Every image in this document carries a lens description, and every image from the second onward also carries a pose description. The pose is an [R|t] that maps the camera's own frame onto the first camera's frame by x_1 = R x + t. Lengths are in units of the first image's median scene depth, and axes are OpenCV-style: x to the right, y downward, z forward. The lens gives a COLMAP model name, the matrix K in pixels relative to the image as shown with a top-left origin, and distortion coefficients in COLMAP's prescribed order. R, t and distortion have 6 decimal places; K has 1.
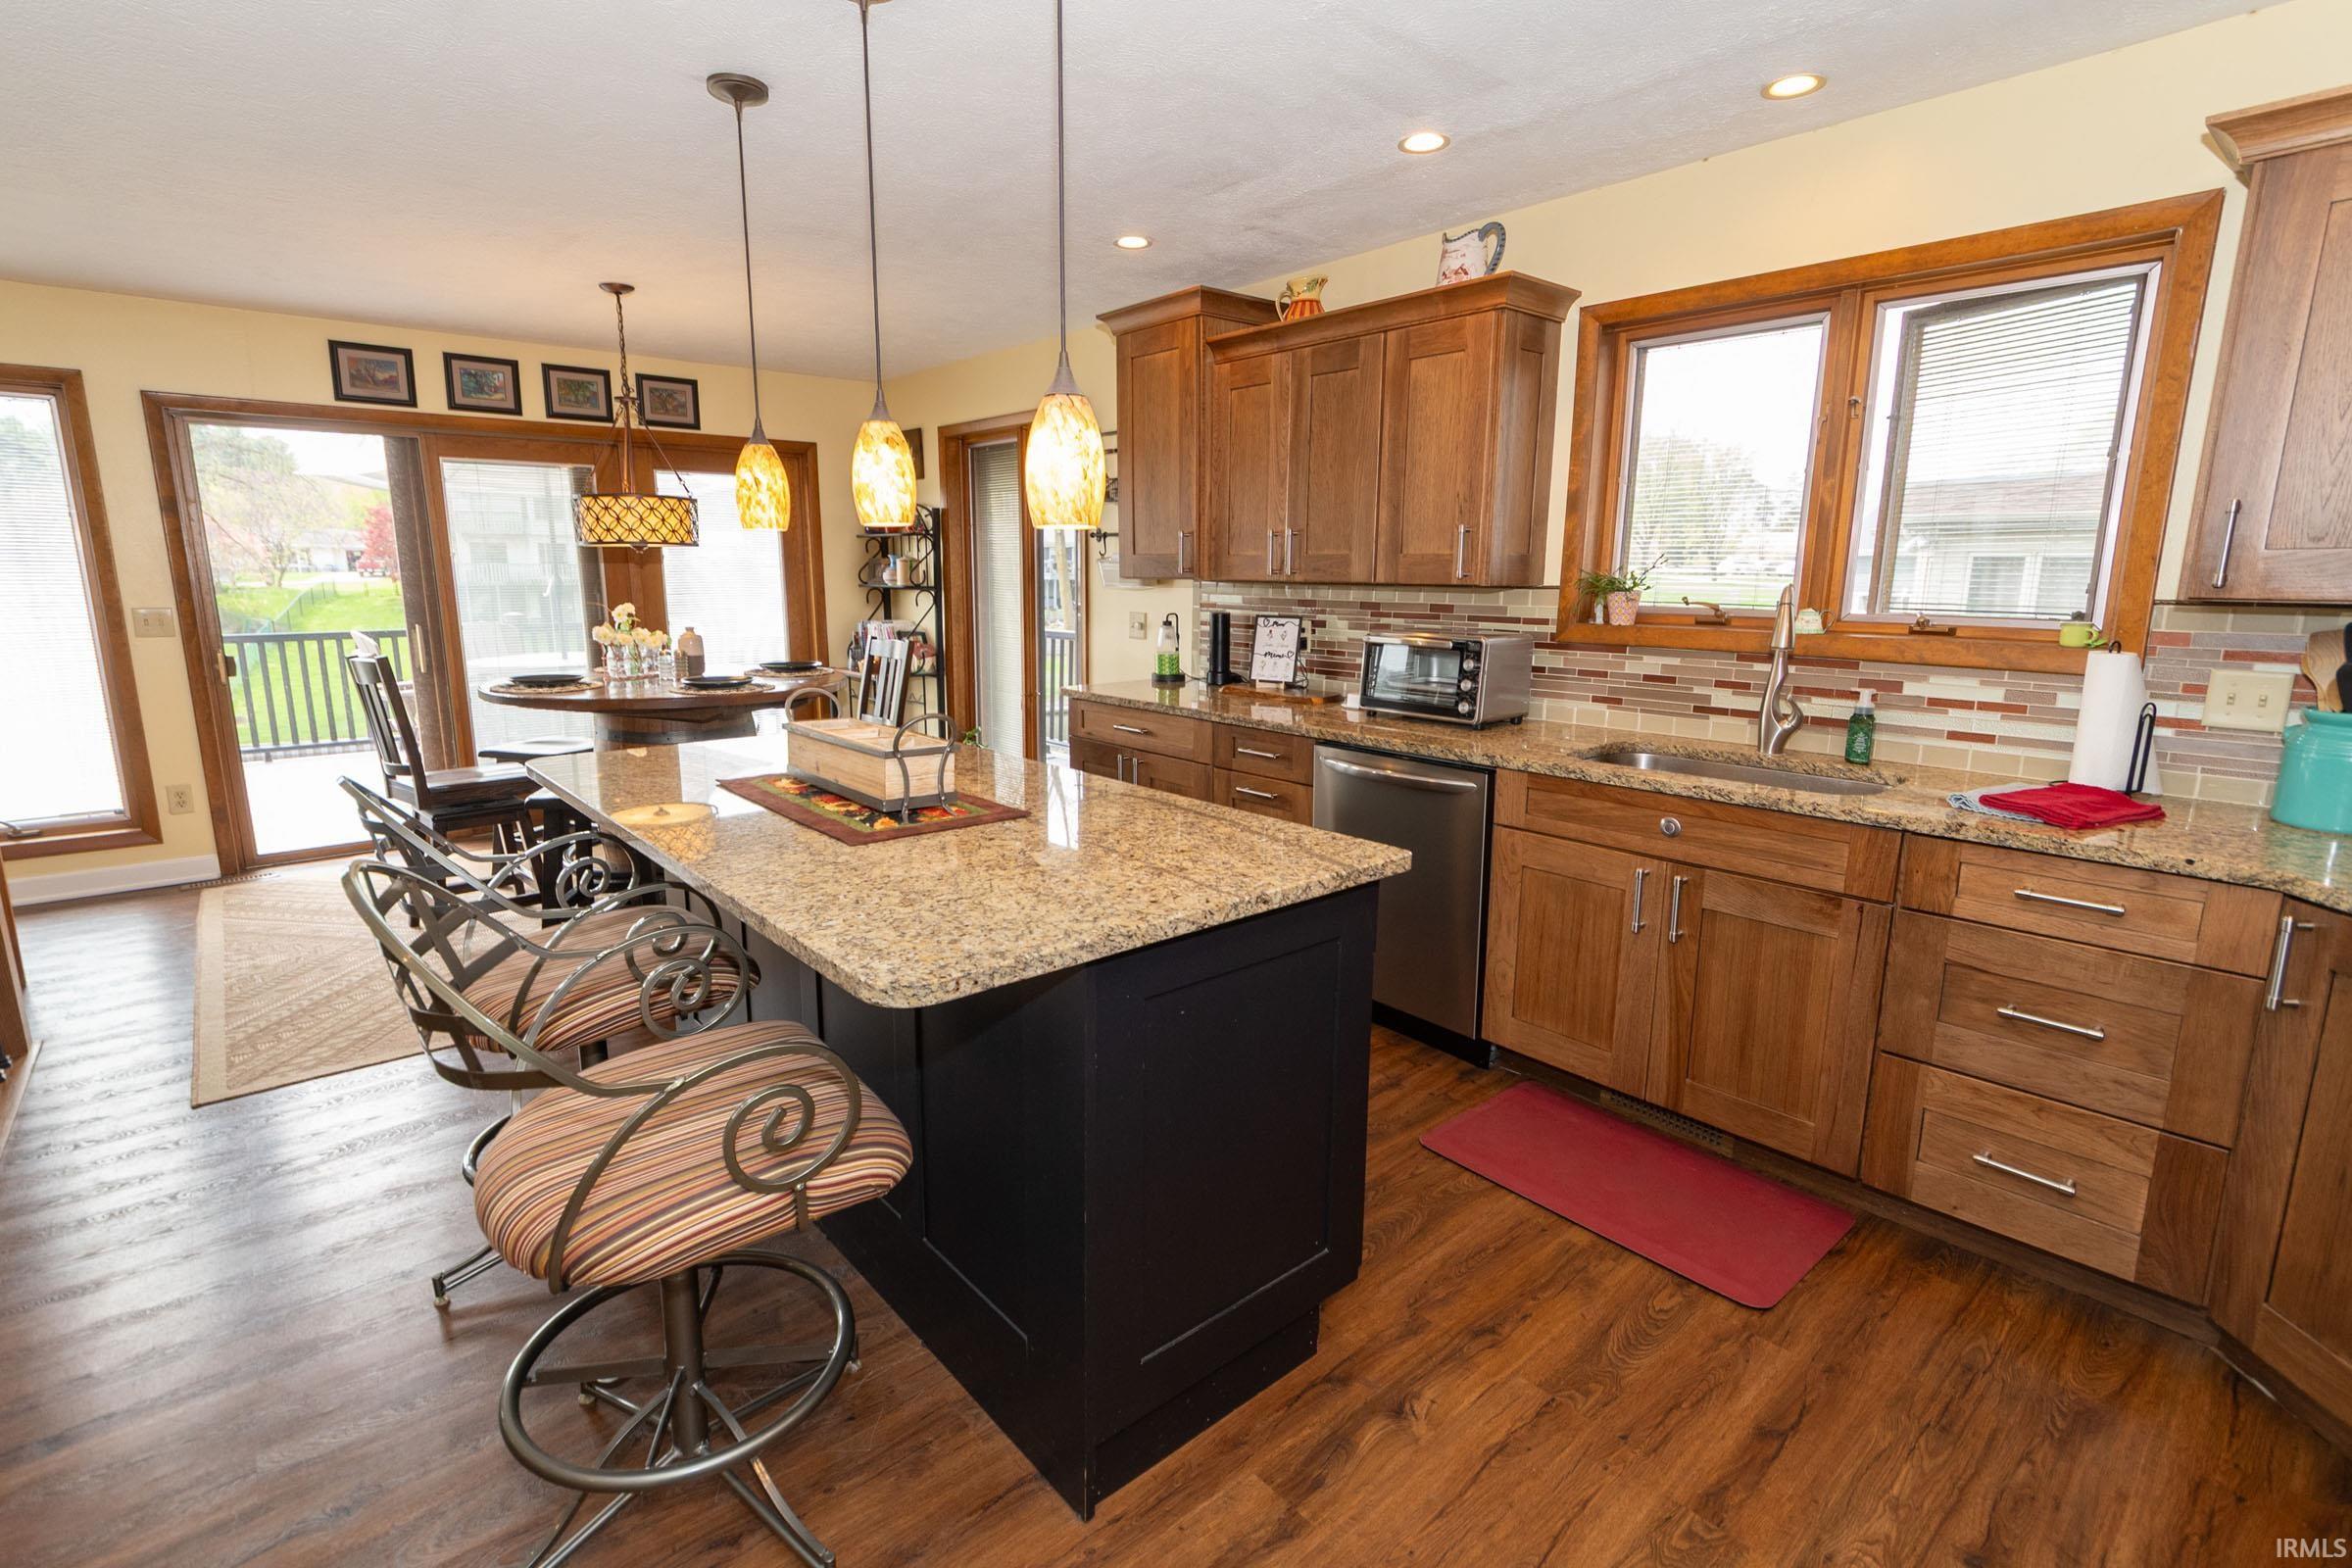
lens RADIAL K [[1087.3, 0, 1170.6], [0, 1087.3, 771.4], [0, 0, 1]] dist [-0.008083, -0.001213]
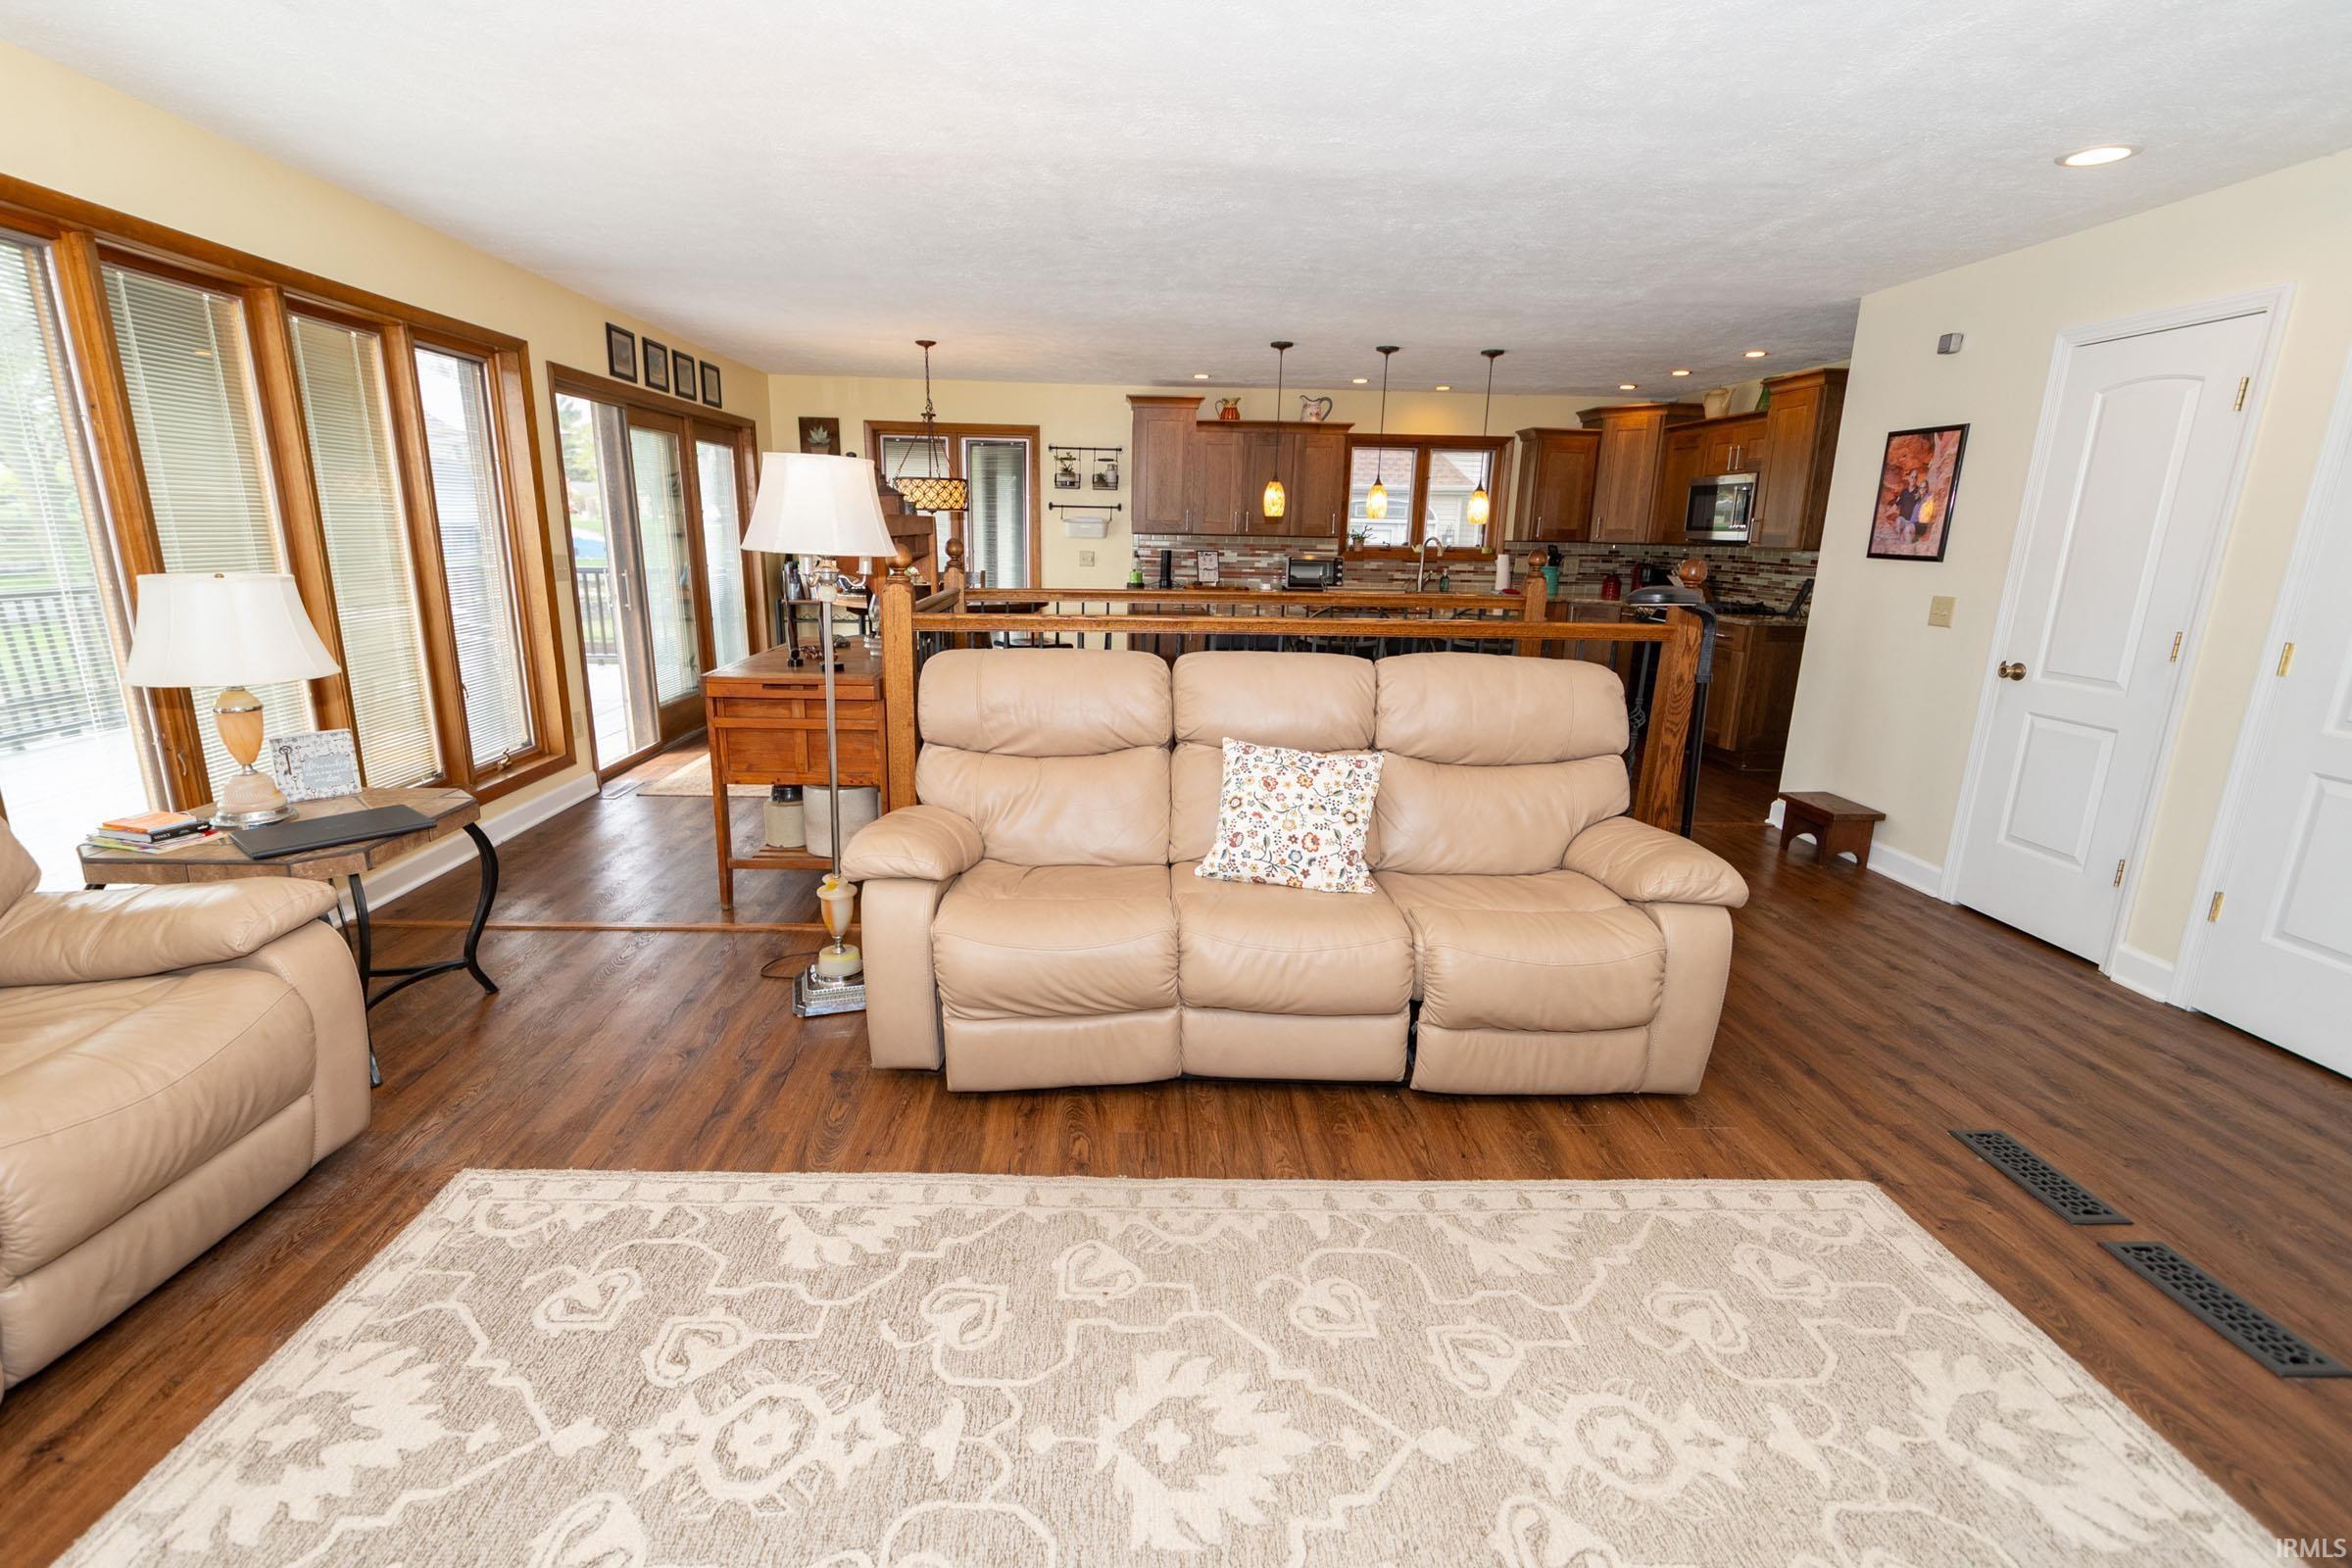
lens RADIAL K [[1043.6, 0, 1161.6], [0, 1043.6, 768.0], [0, 0, 1]] dist [-0.002477, -0.000092]
pose [[0.611403, -0.173018, 0.772173, -2.025889], [0.130421, 0.984492, 0.117325, 0.030214], [-0.780497, 0.028975, 0.624487, -0.238758]]
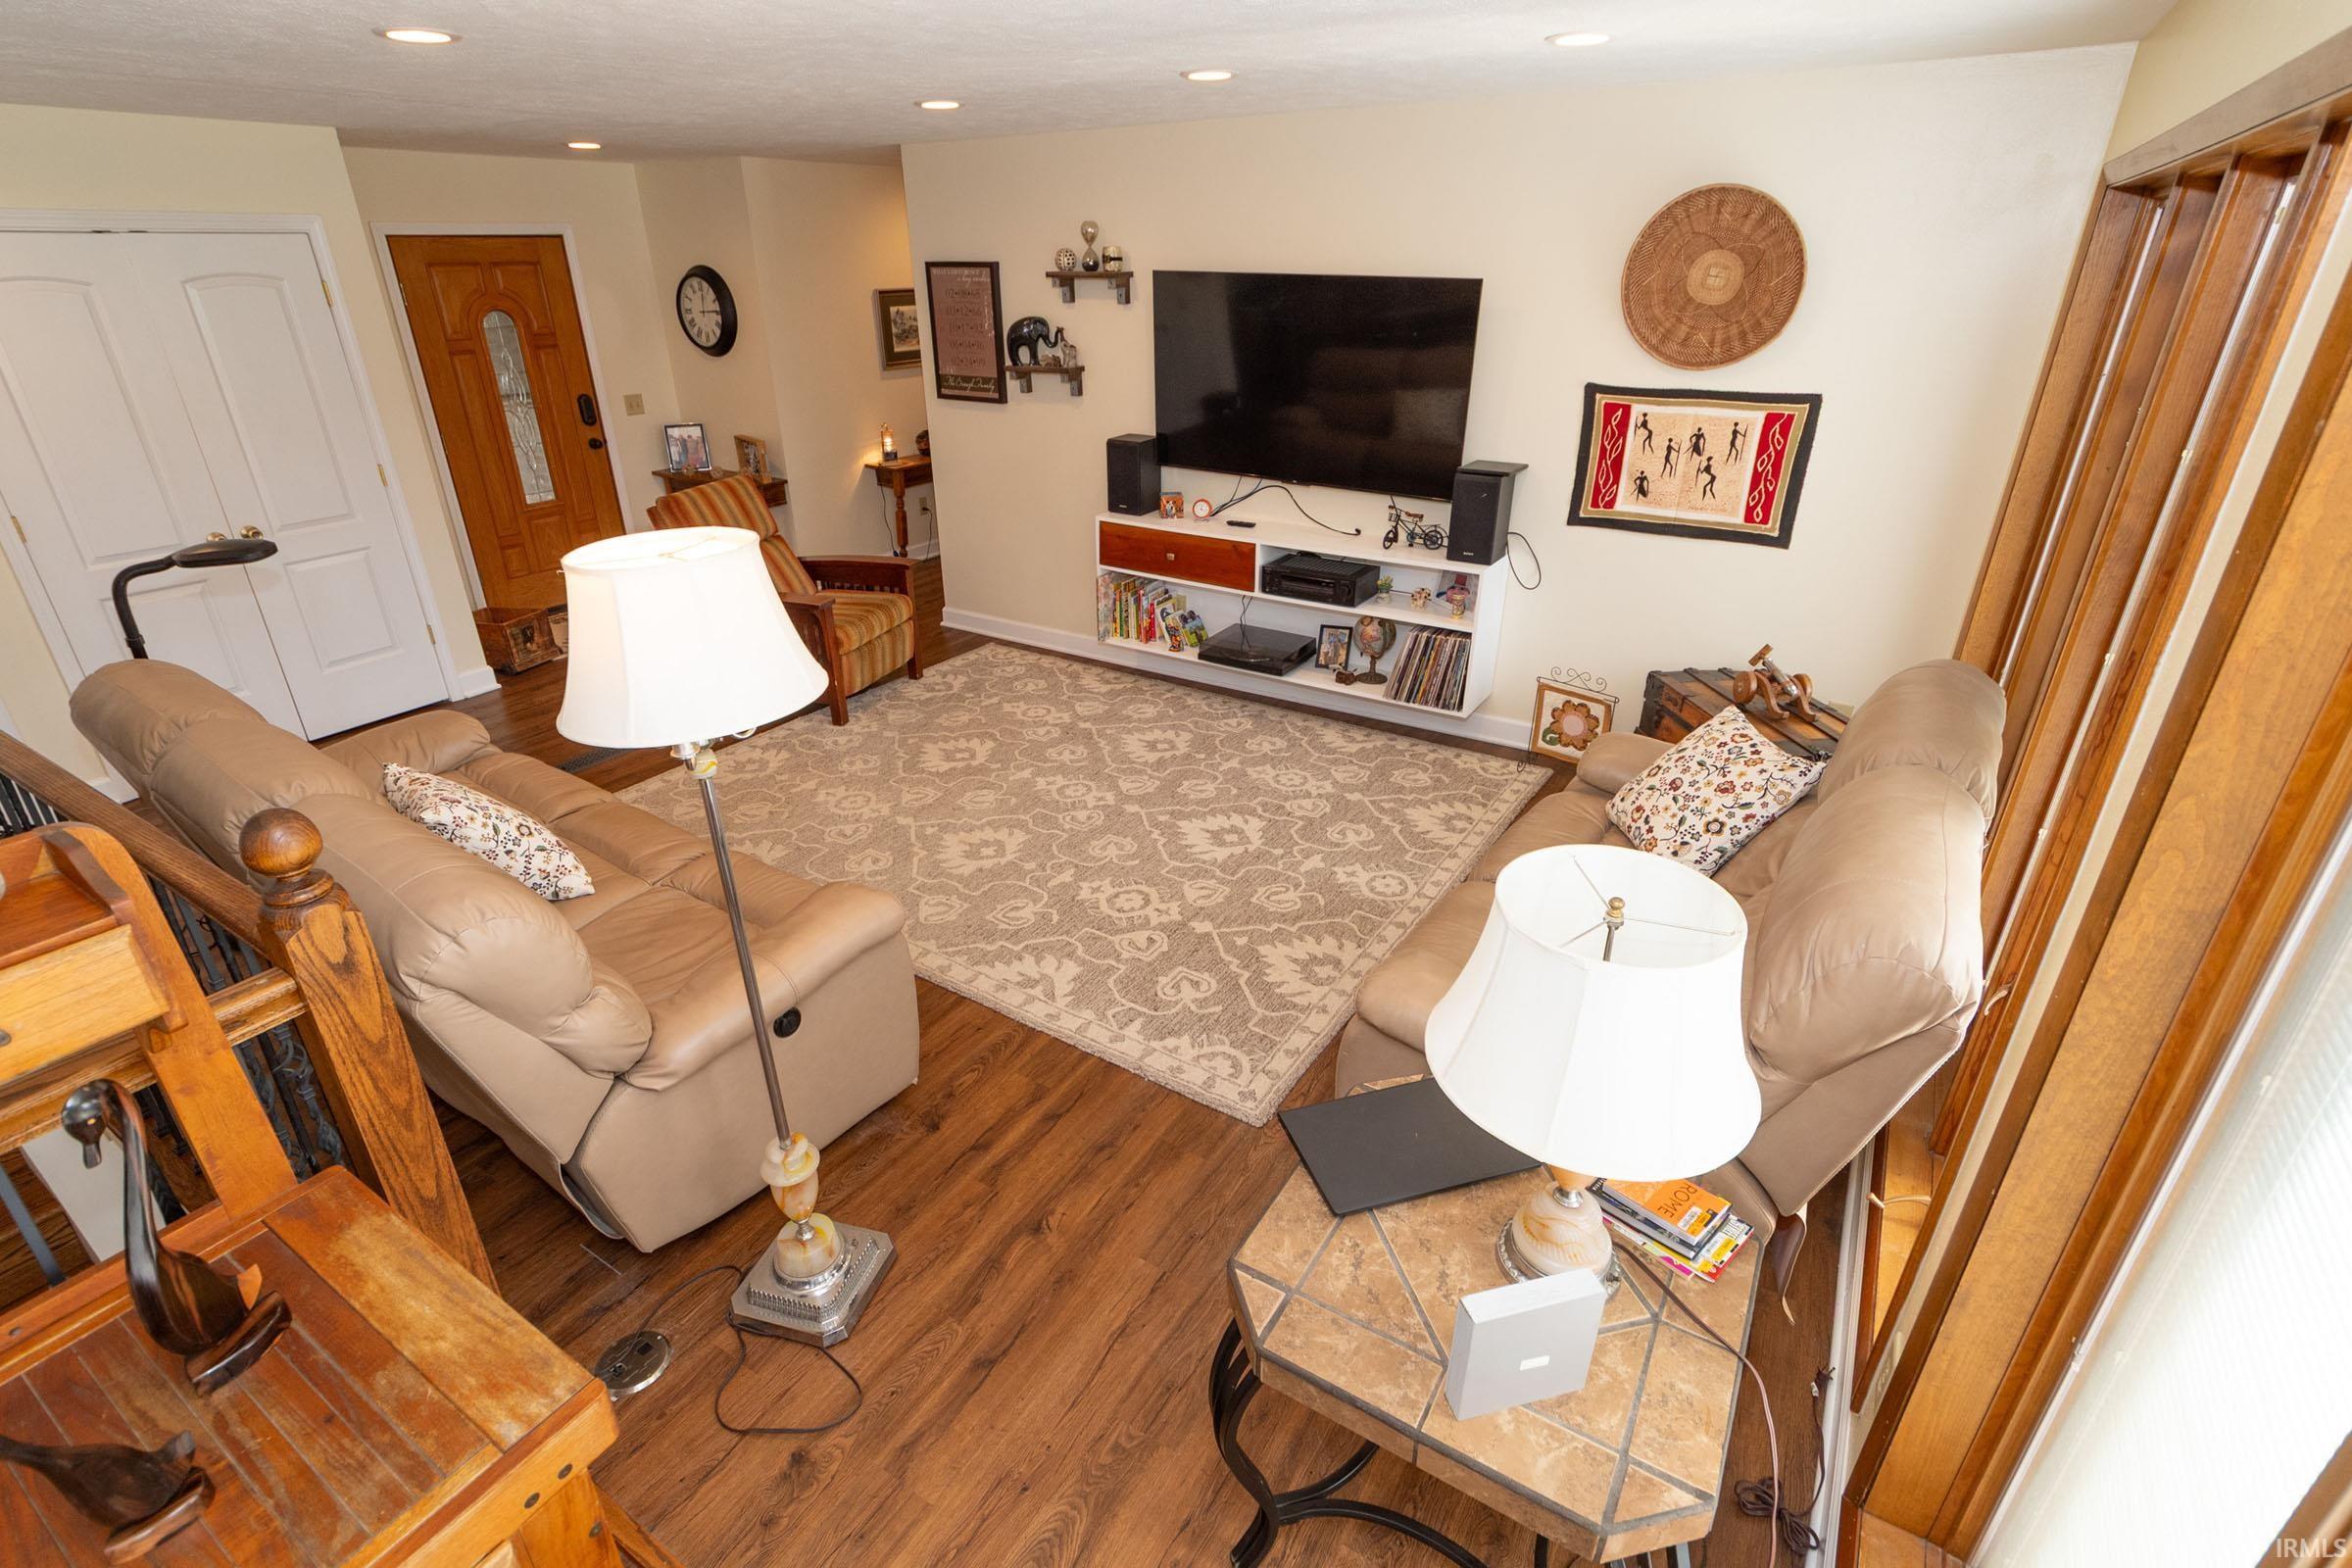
lens RADIAL K [[1068.1, 0, 1159.3], [0, 1068.1, 766.2], [0, 0, 1]] dist [0.011333, -0.000855]
pose [[-0.956913, 0.128313, -0.260485, -1.574738], [-0.049040, 0.812770, 0.580517, -0.369555], [0.286202, 0.568279, -0.771458, 1.005035]]
